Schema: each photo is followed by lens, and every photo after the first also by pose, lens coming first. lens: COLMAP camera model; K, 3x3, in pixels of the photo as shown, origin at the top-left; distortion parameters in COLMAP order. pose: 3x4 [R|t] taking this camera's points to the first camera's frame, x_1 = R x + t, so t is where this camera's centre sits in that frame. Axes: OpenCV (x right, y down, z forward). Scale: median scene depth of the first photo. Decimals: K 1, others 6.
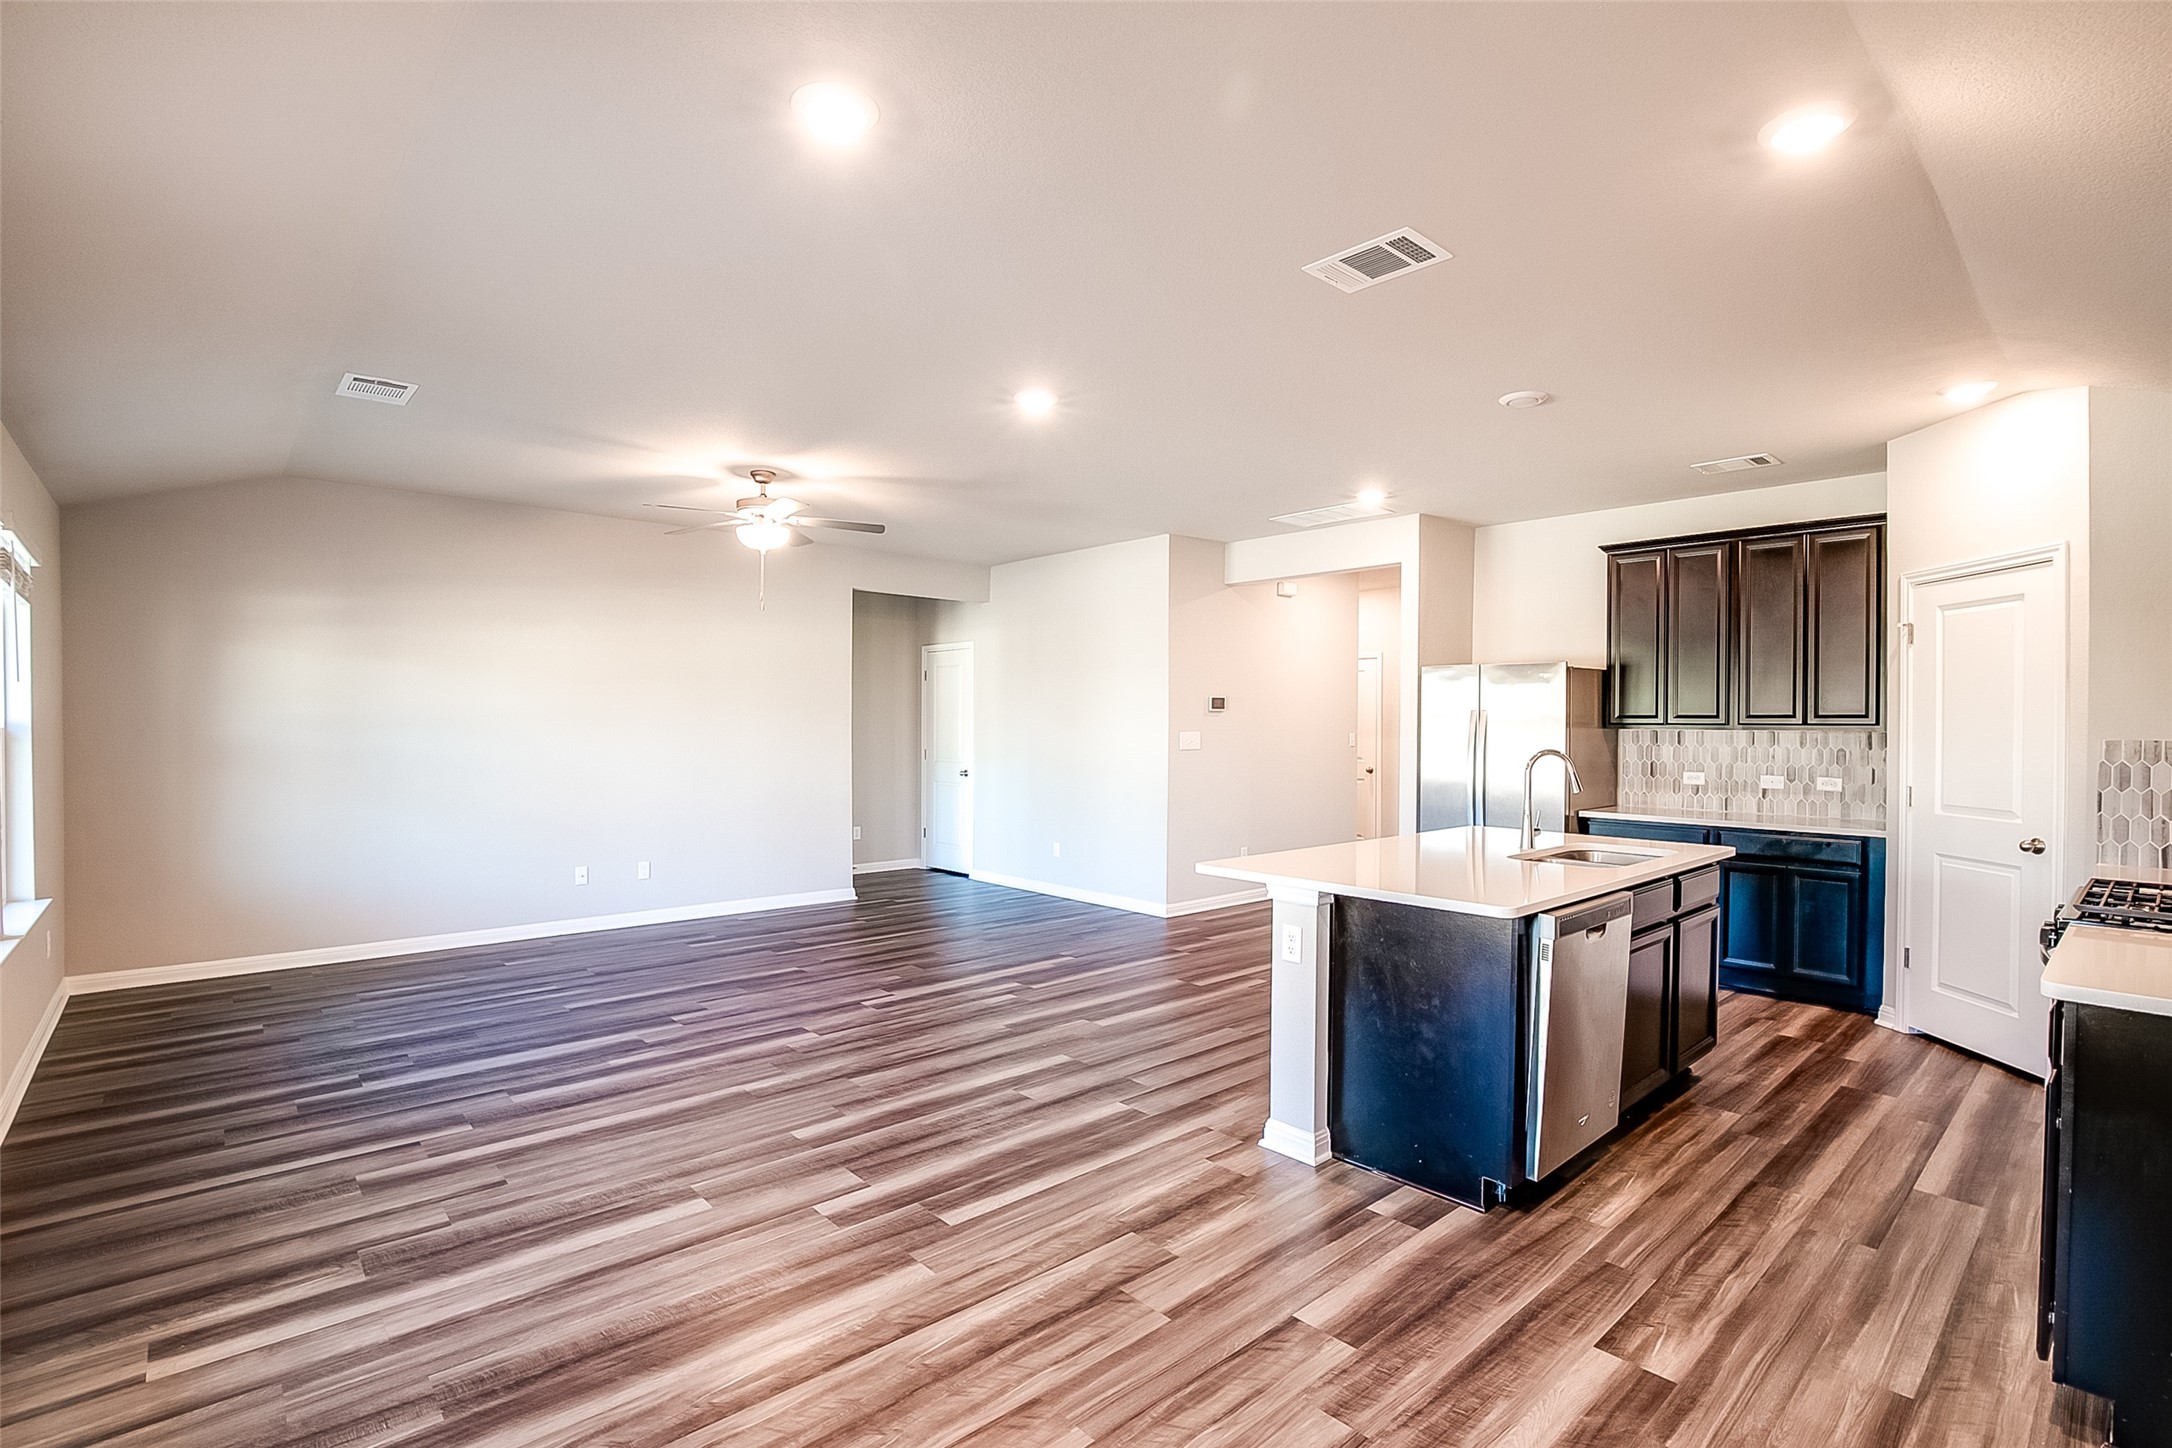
lens RADIAL K [[998.5, 0, 1077.4], [0, 998.5, 738.7], [0, 0, 1]] dist [-0.036327, 0.007615]
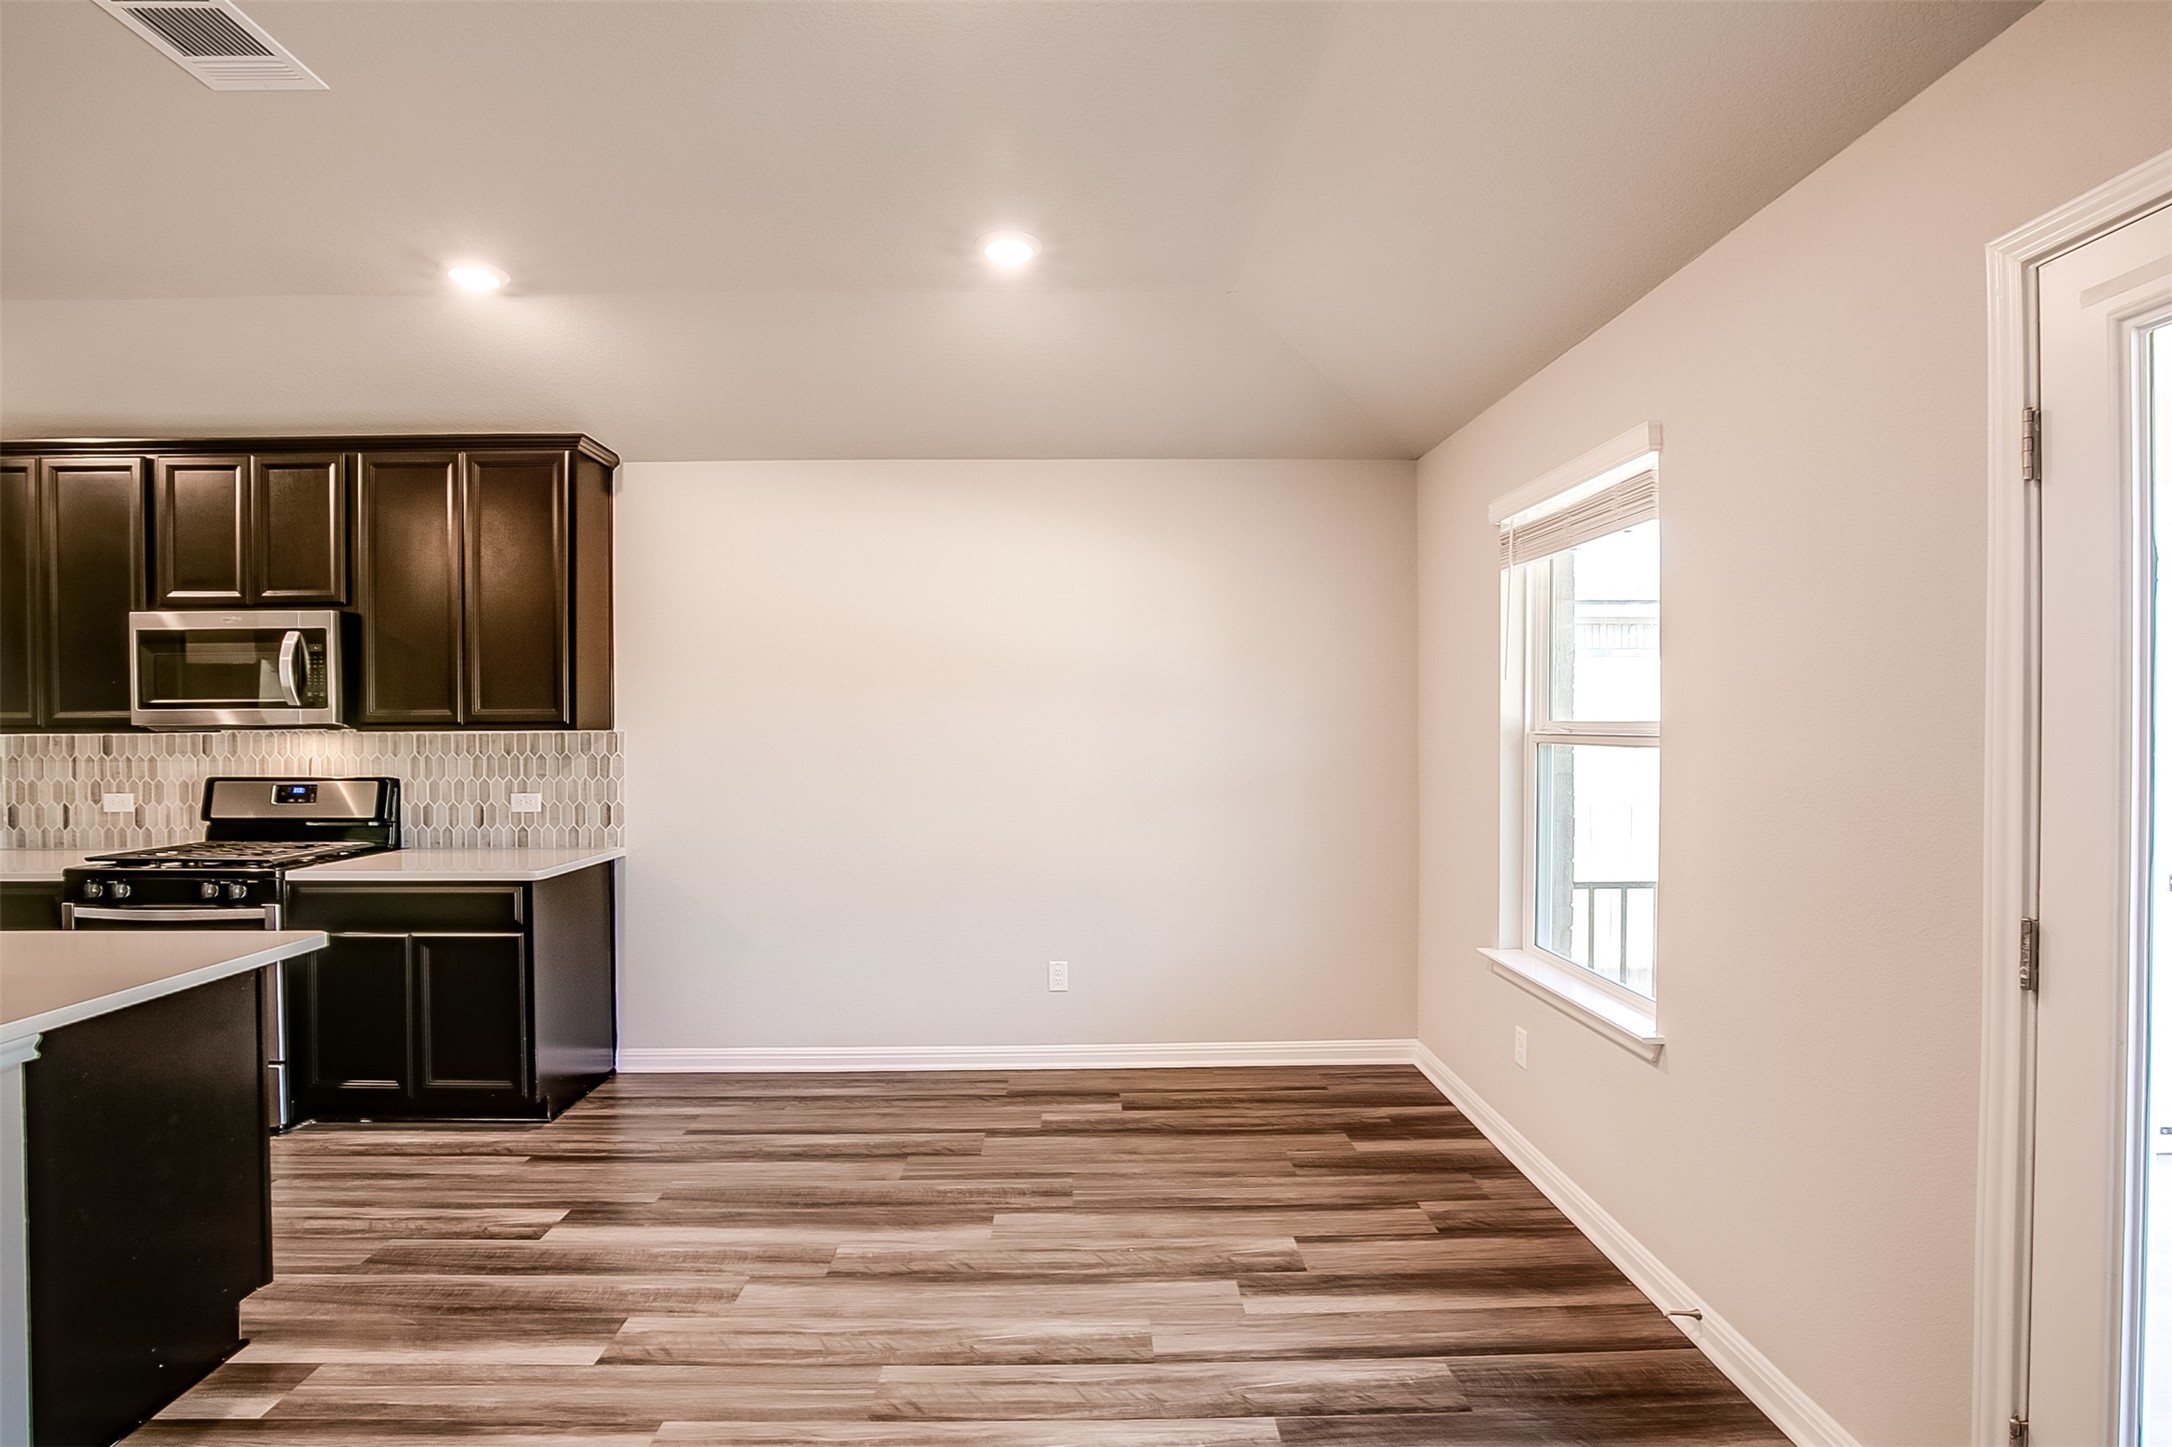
lens RADIAL K [[998.5, 0, 1090.2], [0, 998.5, 726.4], [0, 0, 1]] dist [-0.036327, 0.007615]
pose [[-0.759291, -0.003387, 0.650742, -0.532680], [0.007822, 0.999867, 0.014330, -0.017180], [-0.650704, 0.015971, -0.759163, 1.009455]]
